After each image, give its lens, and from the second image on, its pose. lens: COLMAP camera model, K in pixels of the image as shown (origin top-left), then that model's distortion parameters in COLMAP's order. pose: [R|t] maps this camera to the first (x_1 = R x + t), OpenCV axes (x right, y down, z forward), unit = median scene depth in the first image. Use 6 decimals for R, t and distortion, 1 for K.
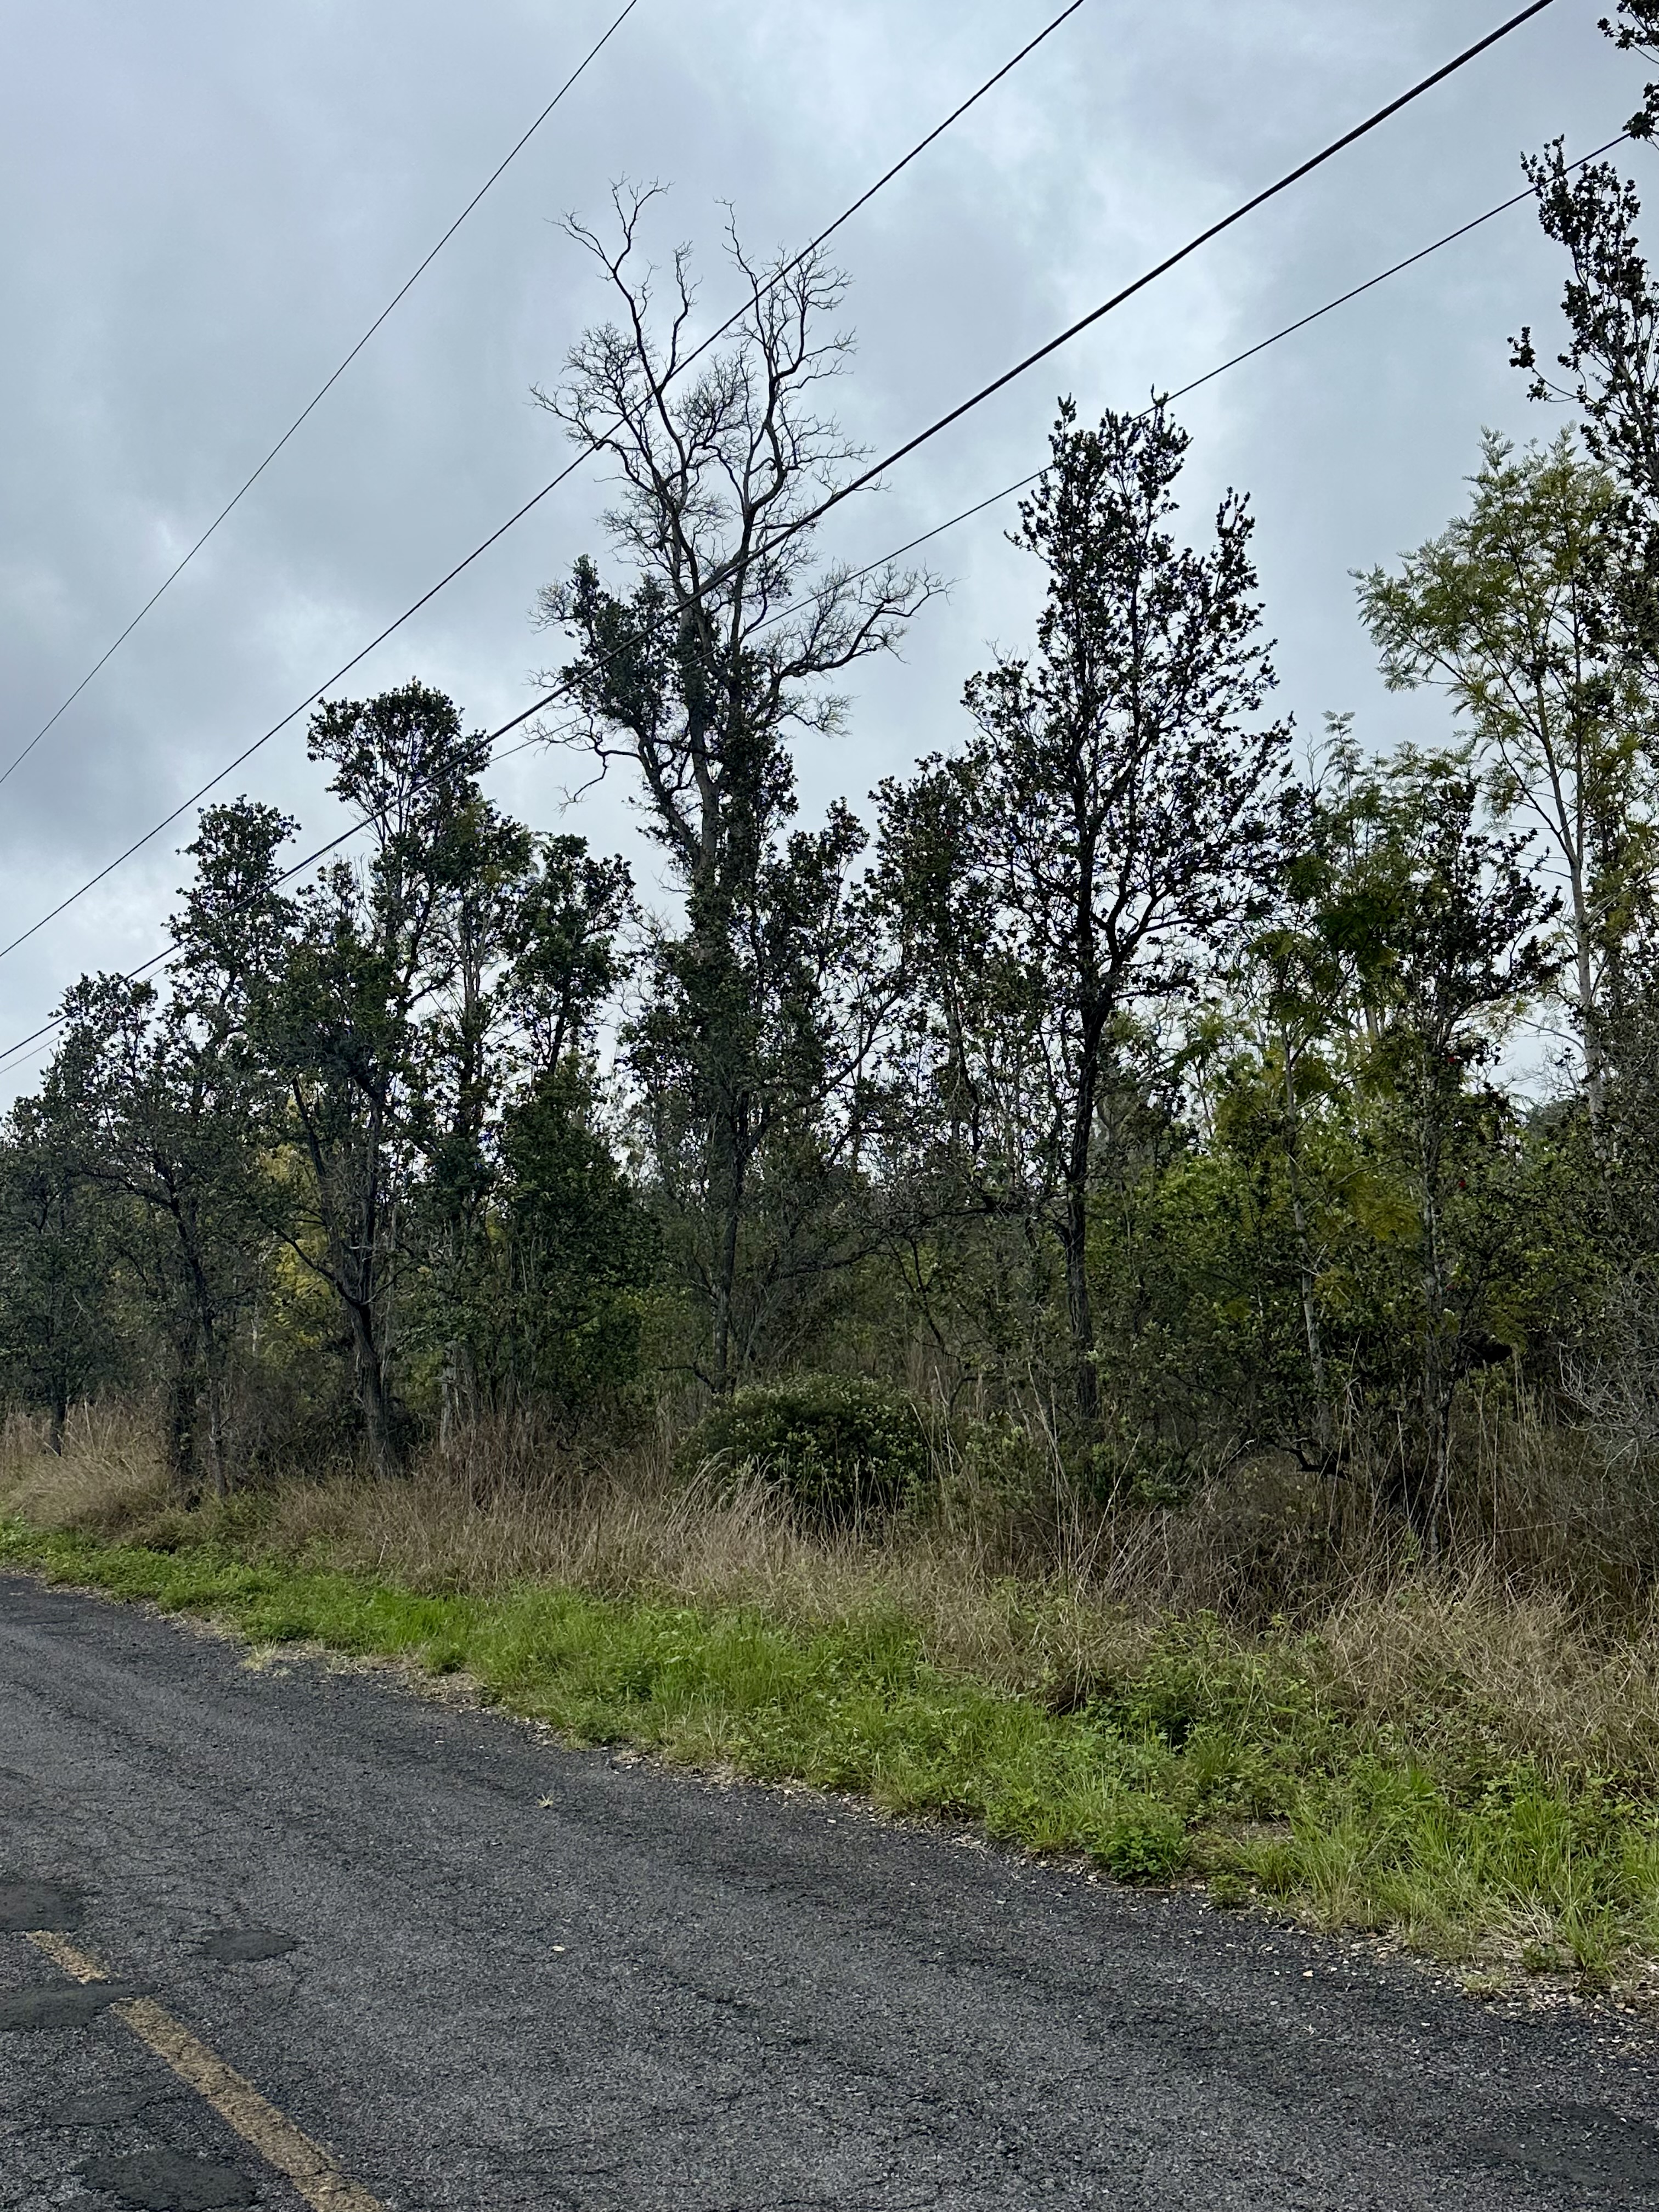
lens RADIAL K [[2142.1, 0, 826.9], [0, 2142.1, 1116.3], [0, 0, 1]] dist [0.030740, 0.000000]
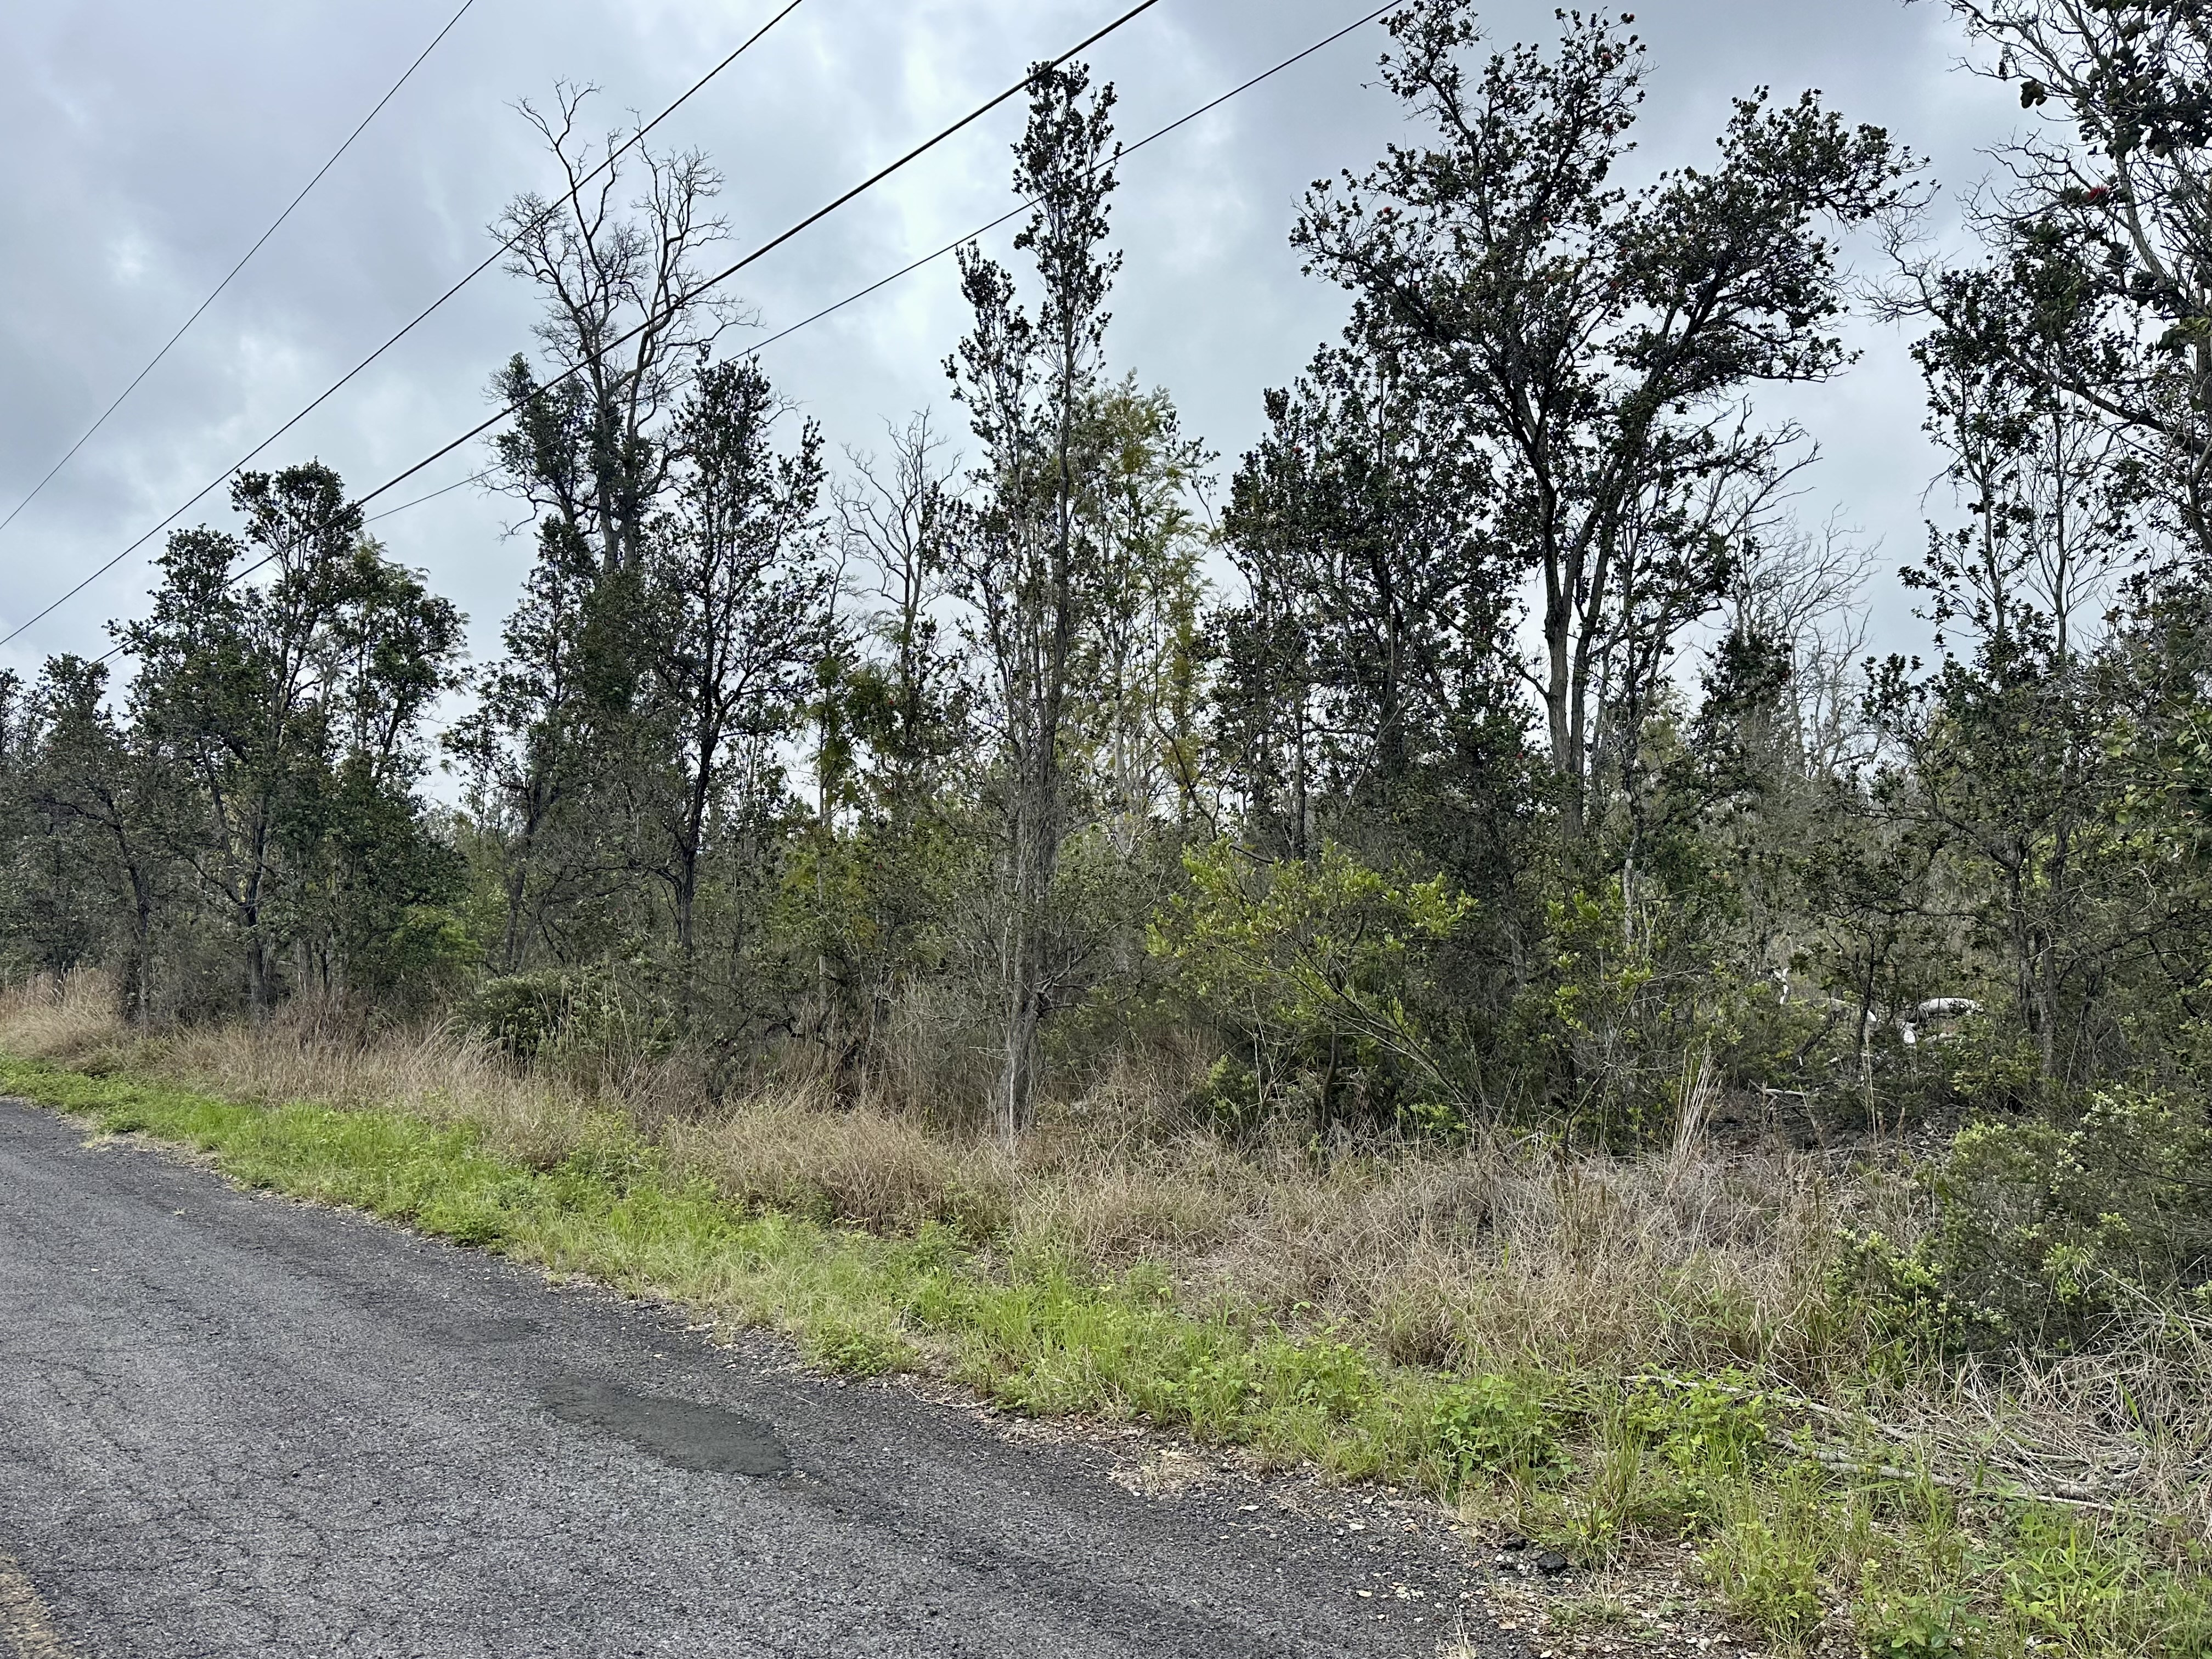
lens RADIAL K [[1649.9, 0, 1111.6], [0, 1649.9, 841.6], [0, 0, 1]] dist [0.054711, -0.061594]
pose [[0.983336, 0.053981, 0.173596, 0.174556], [-0.060719, 0.997584, 0.033741, -0.030048], [-0.171356, -0.043719, 0.984239, -0.201495]]
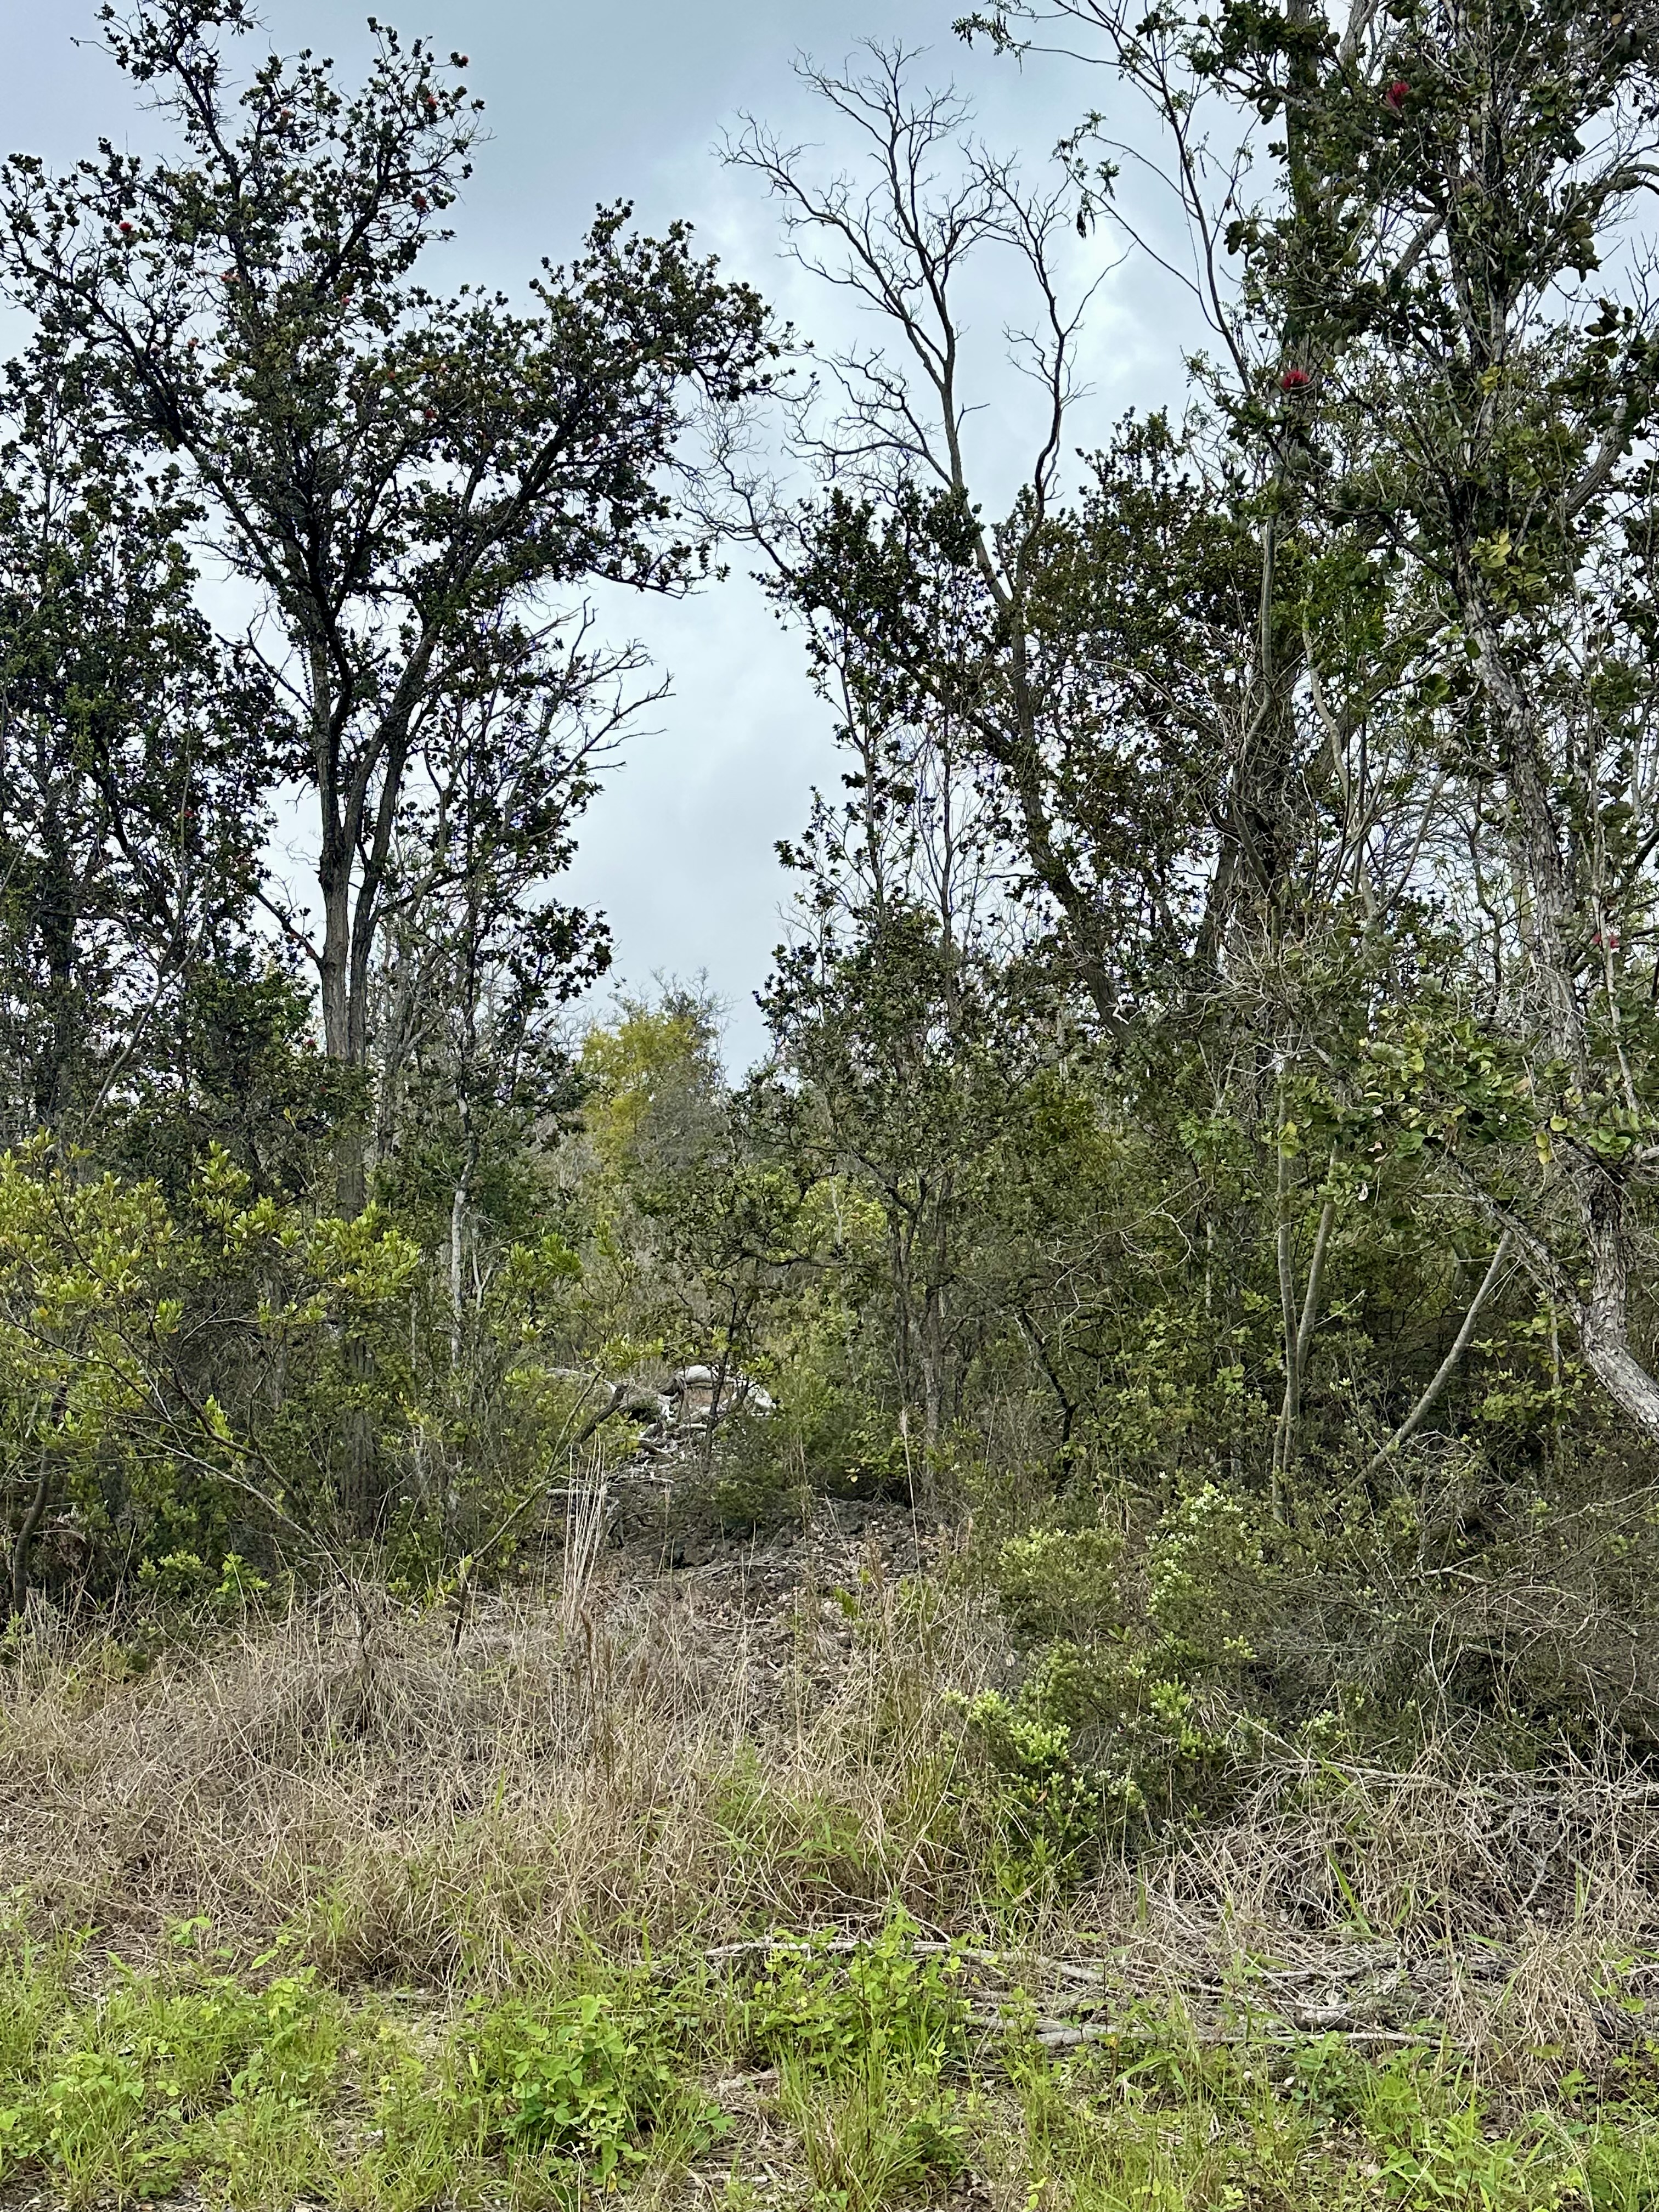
lens RADIAL K [[2142.1, 0, 821.6], [0, 2142.1, 1132.7], [0, 0, 1]] dist [0.030740, 0.000000]
pose [[0.717770, 0.095072, 0.689759, 0.136069], [-0.098819, 0.994516, -0.034246, -0.019588], [-0.689232, -0.043581, 0.723229, -0.107879]]
